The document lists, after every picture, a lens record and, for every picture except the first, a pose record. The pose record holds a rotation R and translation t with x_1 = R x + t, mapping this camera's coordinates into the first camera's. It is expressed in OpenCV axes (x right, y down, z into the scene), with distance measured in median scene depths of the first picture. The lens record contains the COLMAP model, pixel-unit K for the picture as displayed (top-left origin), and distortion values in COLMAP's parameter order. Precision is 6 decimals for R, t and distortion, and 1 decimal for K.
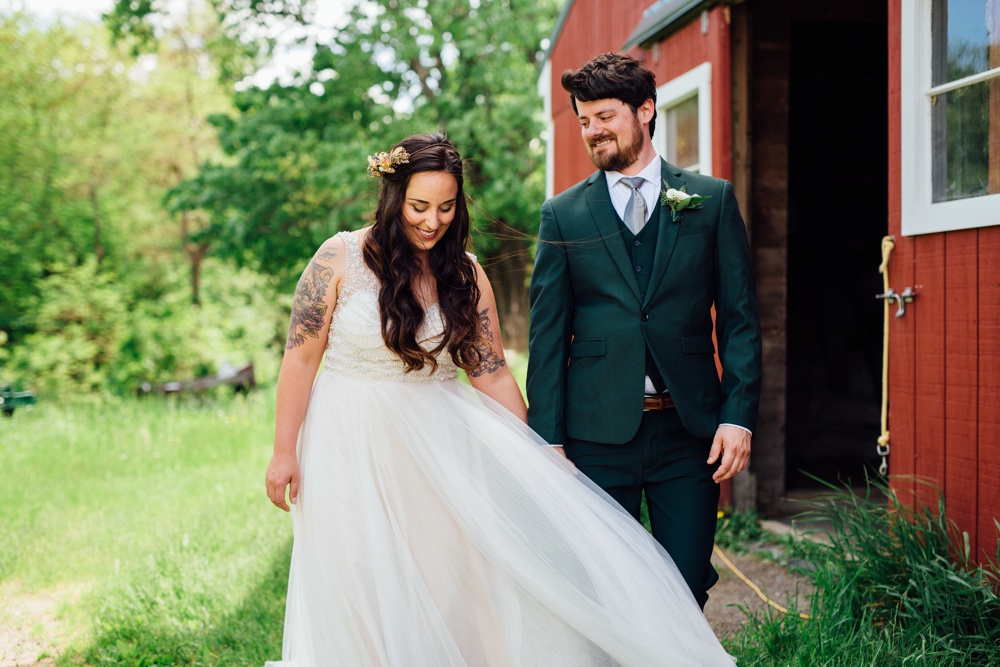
lens RADIAL K [[1381.2, 0, 500.0], [0, 1381.2, 333.5], [0, 0, 1]] dist [0.001946, -0.015512]
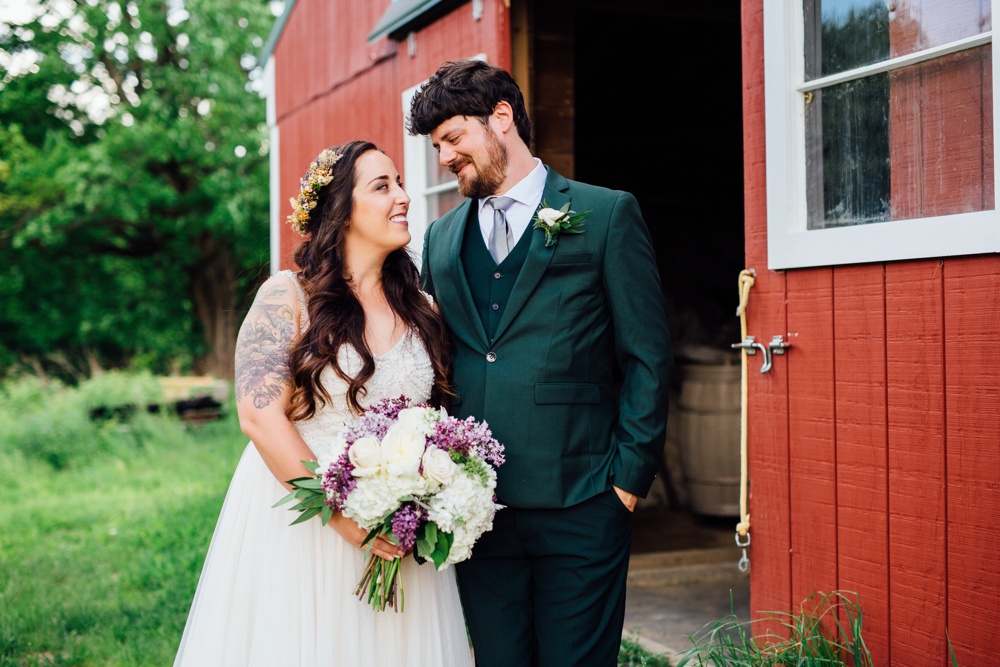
lens RADIAL K [[1381.2, 0, 500.0], [0, 1381.2, 333.5], [0, 0, 1]] dist [0.001946, -0.015512]
pose [[0.977010, -0.013302, 0.212780, -0.024541], [0.015314, 0.999852, -0.007810, -0.029603], [-0.212645, 0.010889, 0.977069, 0.257350]]
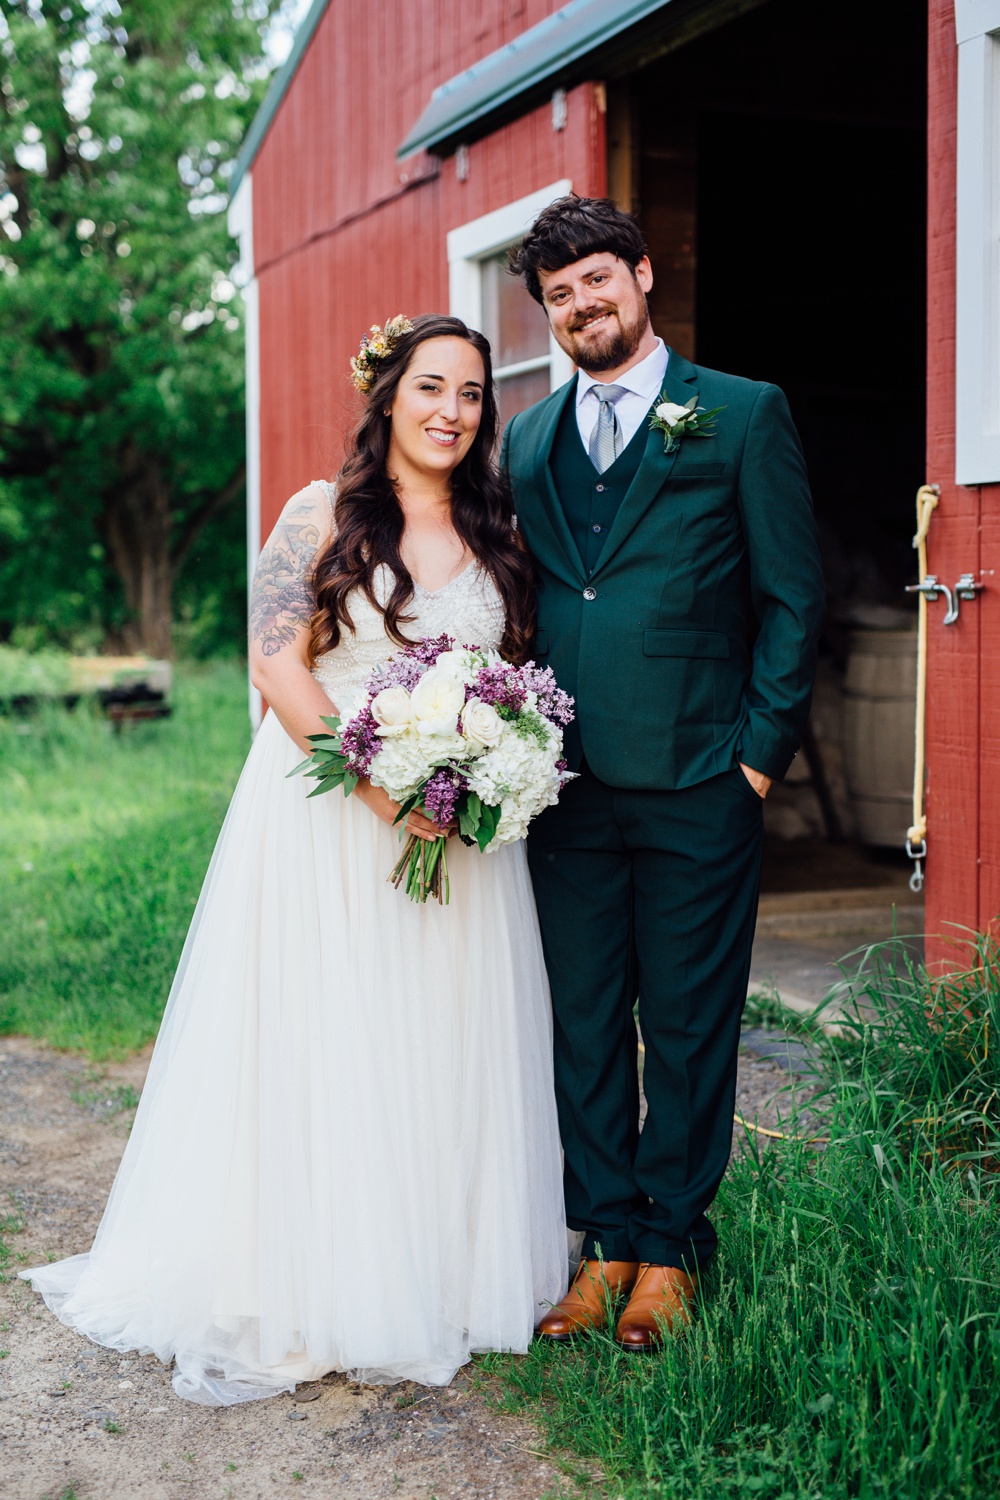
lens RADIAL K [[2185.6, 0, 461.3], [0, 2185.6, 745.8], [0, 0, 1]] dist [0.013488, 0.002525]
pose [[0.986625, -0.019353, 0.161853, -0.064205], [0.010134, 0.998289, 0.057591, -0.015570], [-0.162690, -0.055181, 0.985133, 0.115245]]
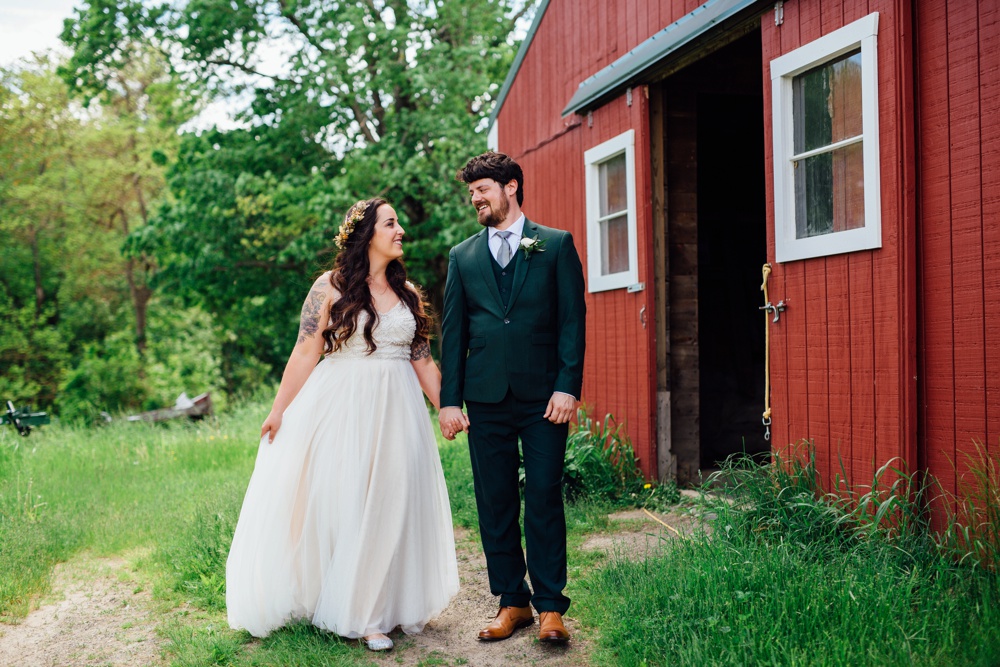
lens RADIAL K [[1381.2, 0, 500.0], [0, 1381.2, 333.5], [0, 0, 1]] dist [0.001946, -0.015512]
pose [[0.998568, -0.013861, 0.051668, -0.051611], [0.015249, 0.999531, -0.026559, 0.030266], [-0.051276, 0.027309, 0.998311, -0.337834]]
